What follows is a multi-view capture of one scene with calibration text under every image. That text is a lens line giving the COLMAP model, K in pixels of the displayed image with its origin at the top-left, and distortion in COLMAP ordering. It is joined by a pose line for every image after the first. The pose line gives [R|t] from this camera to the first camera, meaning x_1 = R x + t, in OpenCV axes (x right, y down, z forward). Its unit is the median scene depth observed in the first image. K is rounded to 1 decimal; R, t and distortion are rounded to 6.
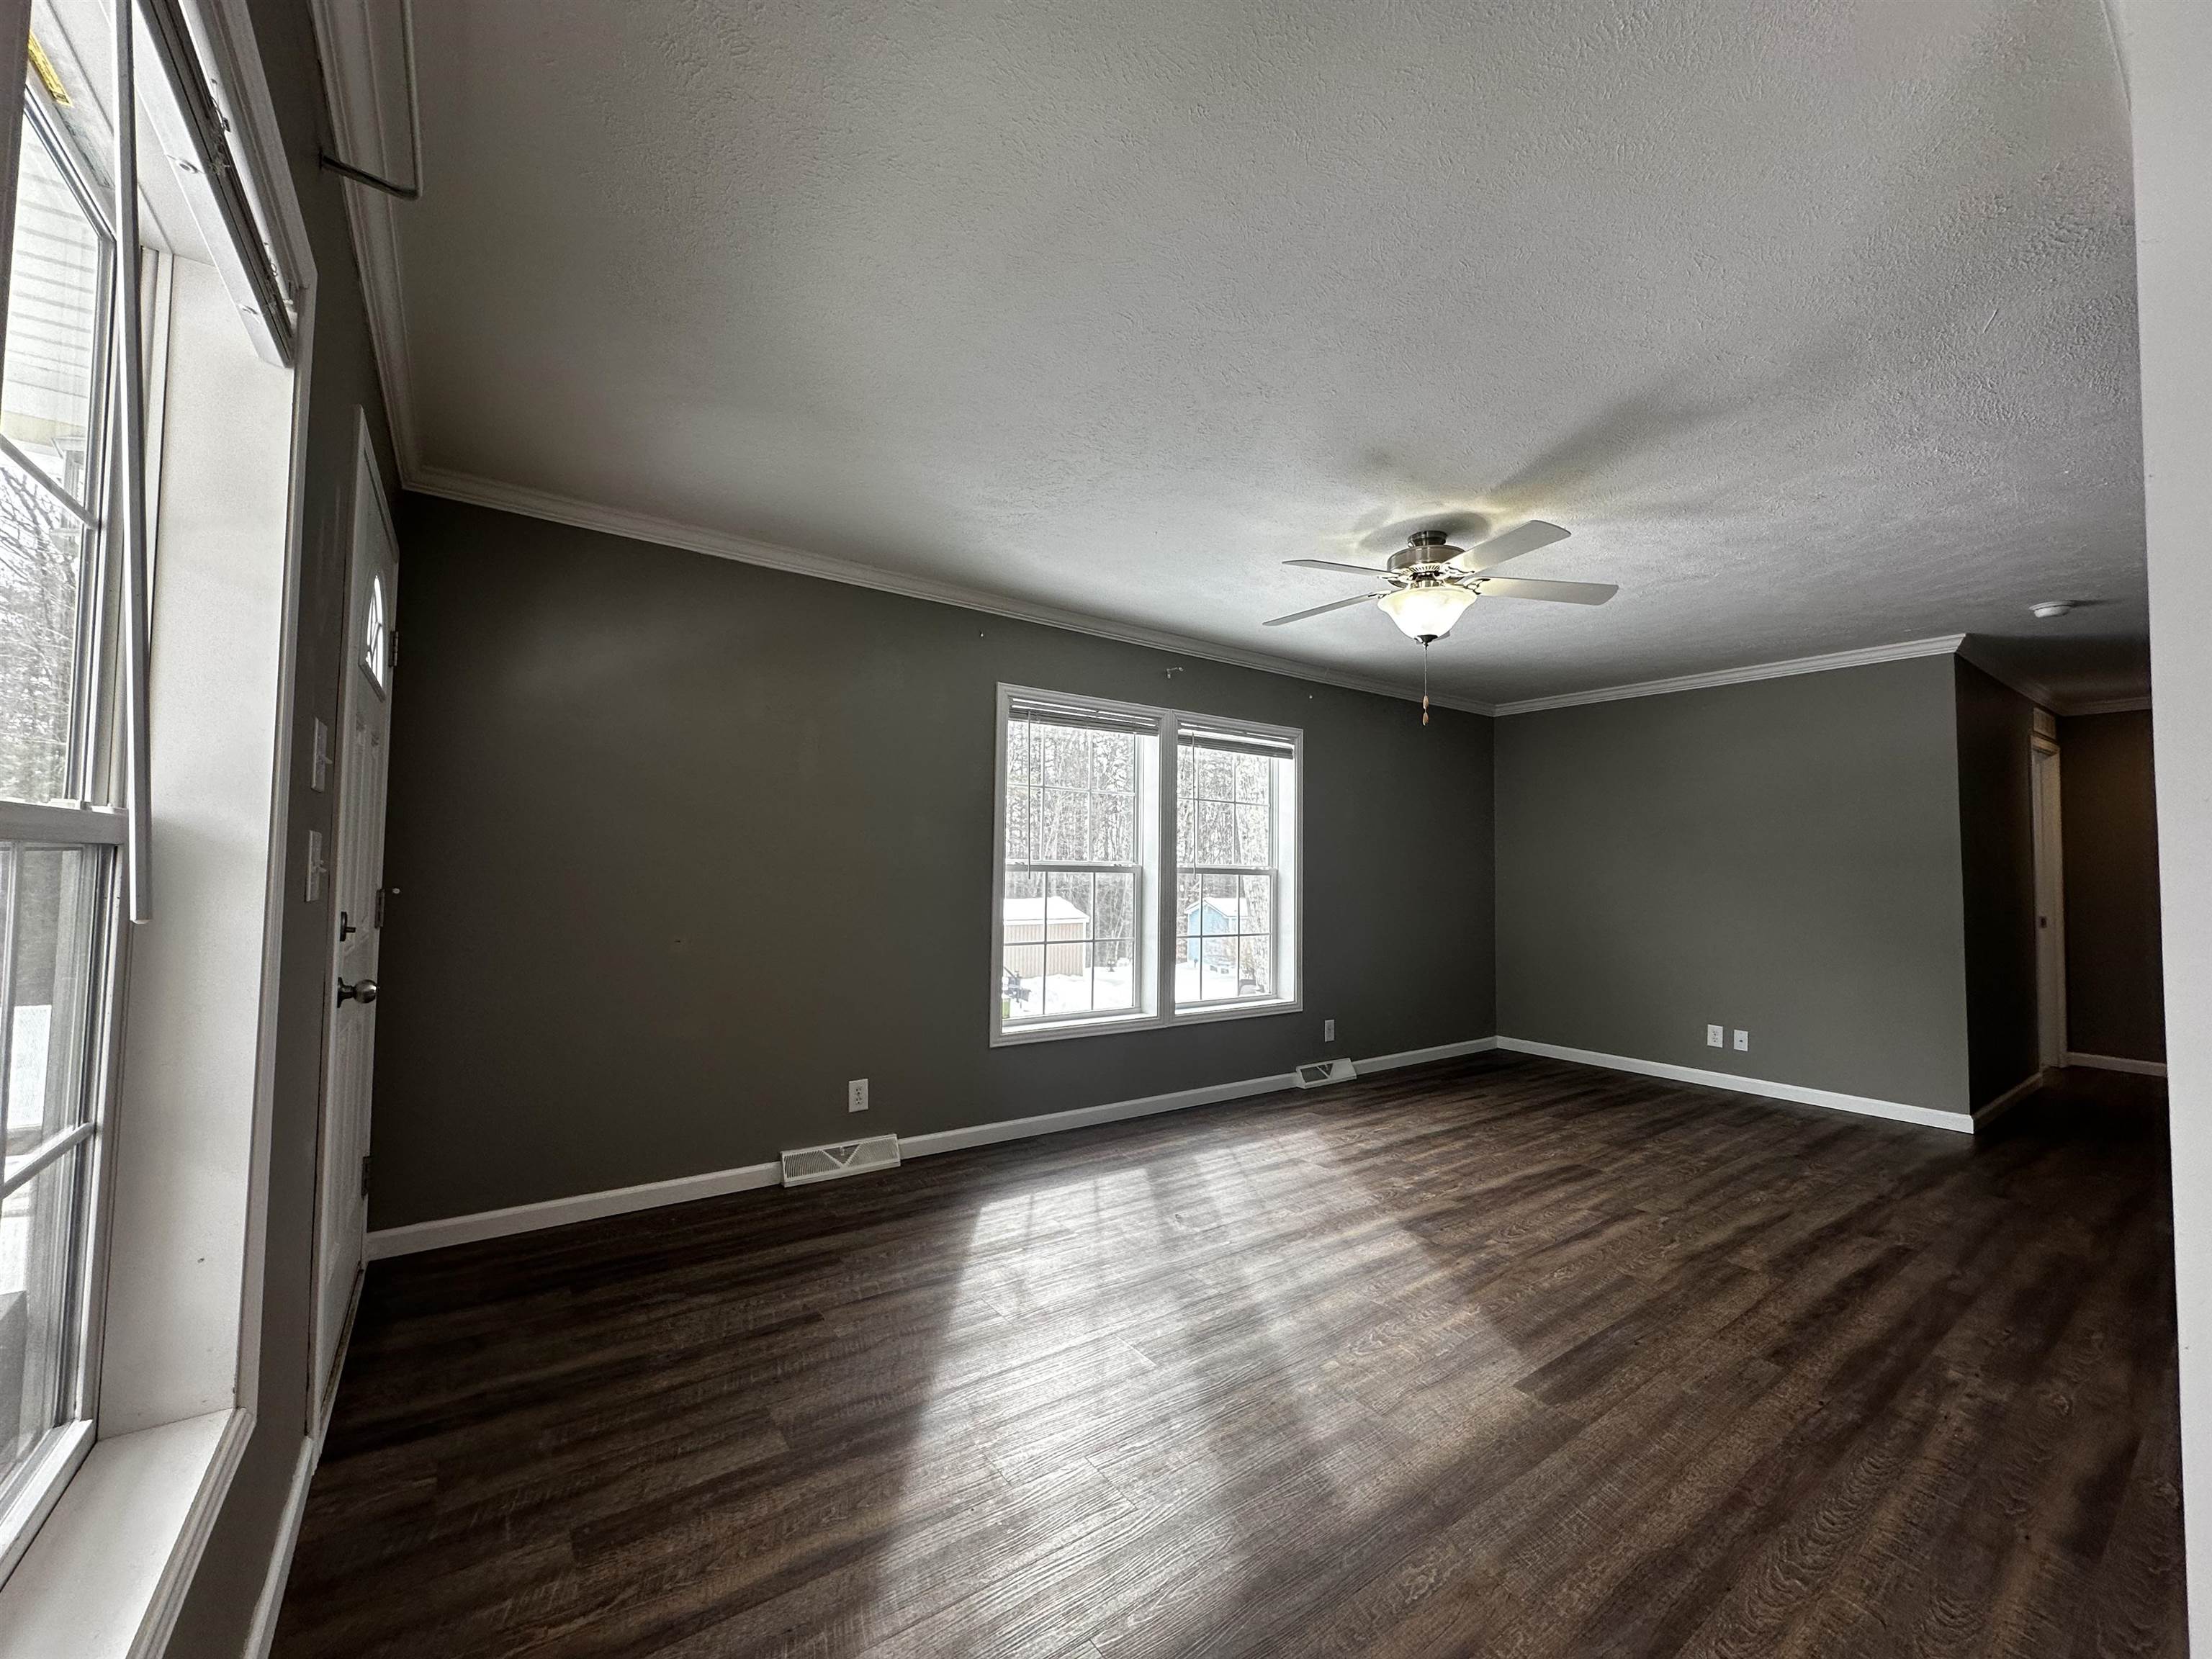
lens RADIAL K [[885.7, 0, 1106.0], [0, 885.7, 829.5], [0, 0, 1]] dist [-0.002915, 0.000096]
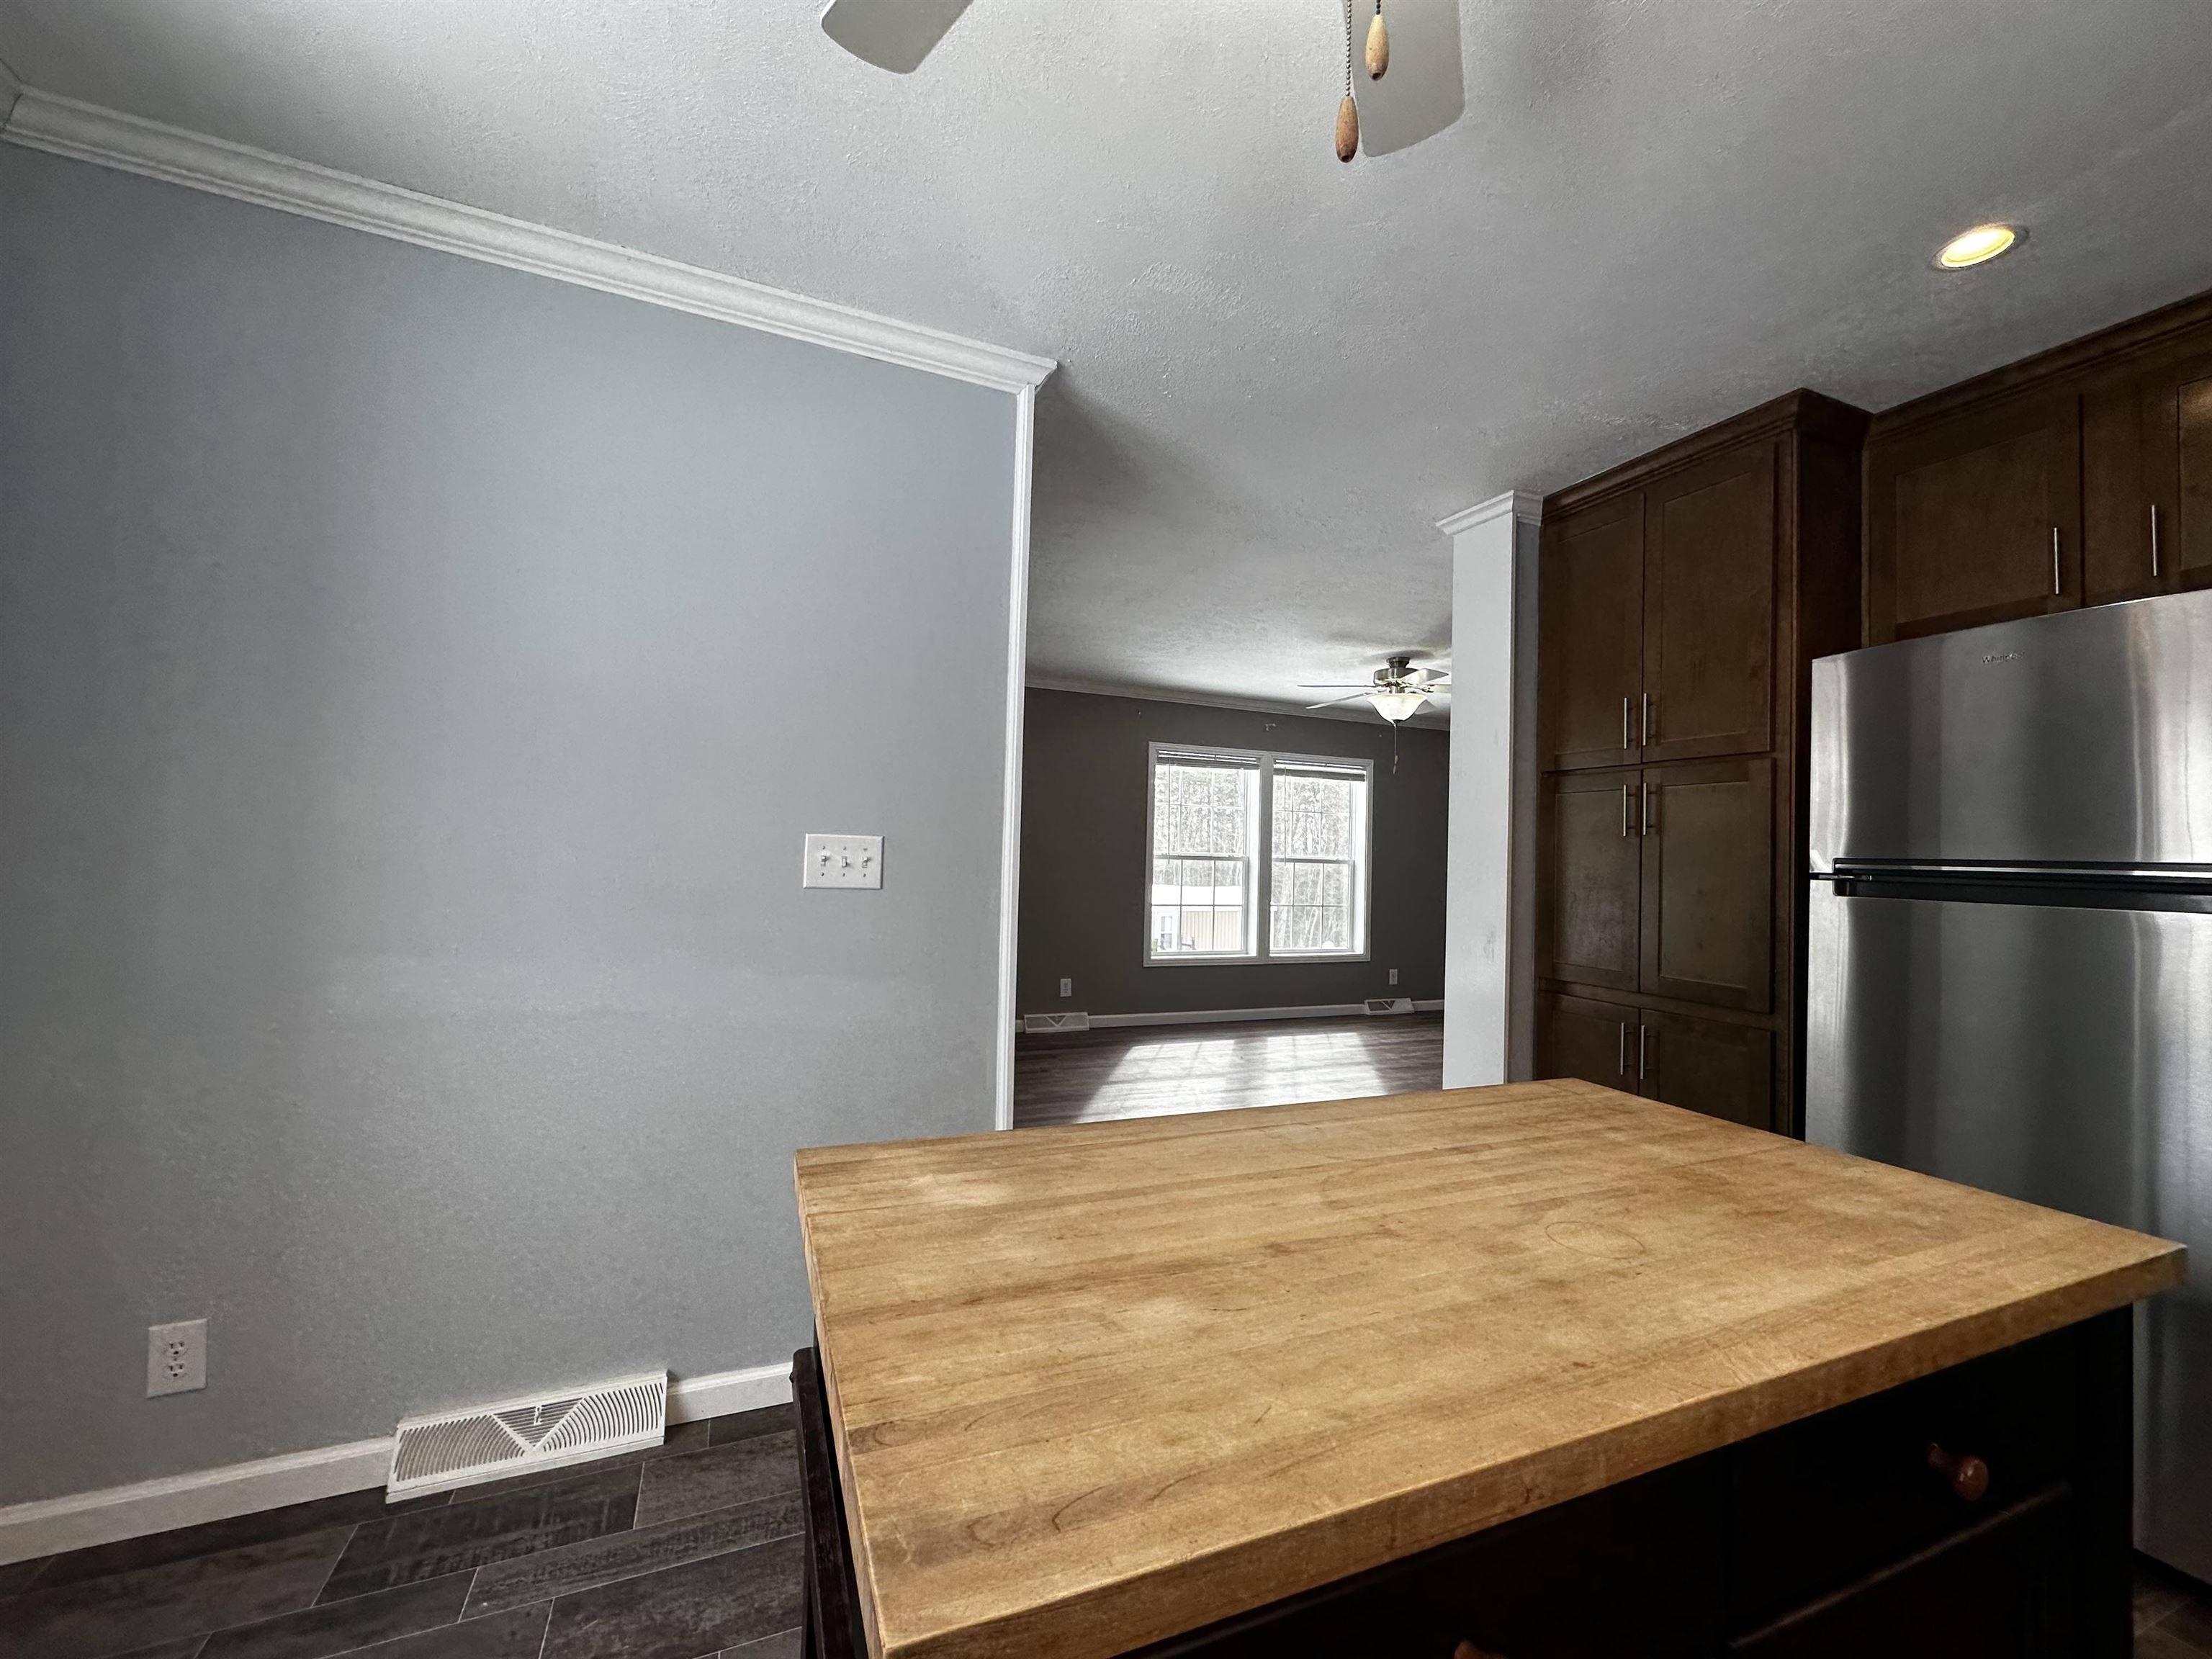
lens RADIAL K [[885.7, 0, 1106.0], [0, 885.7, 829.5], [0, 0, 1]] dist [-0.002915, 0.000096]
pose [[0.975393, 0.004762, -0.220423, 0.138485], [-0.002235, 0.999929, 0.011712, -0.022153], [0.220464, -0.010931, 0.975334, -0.523662]]
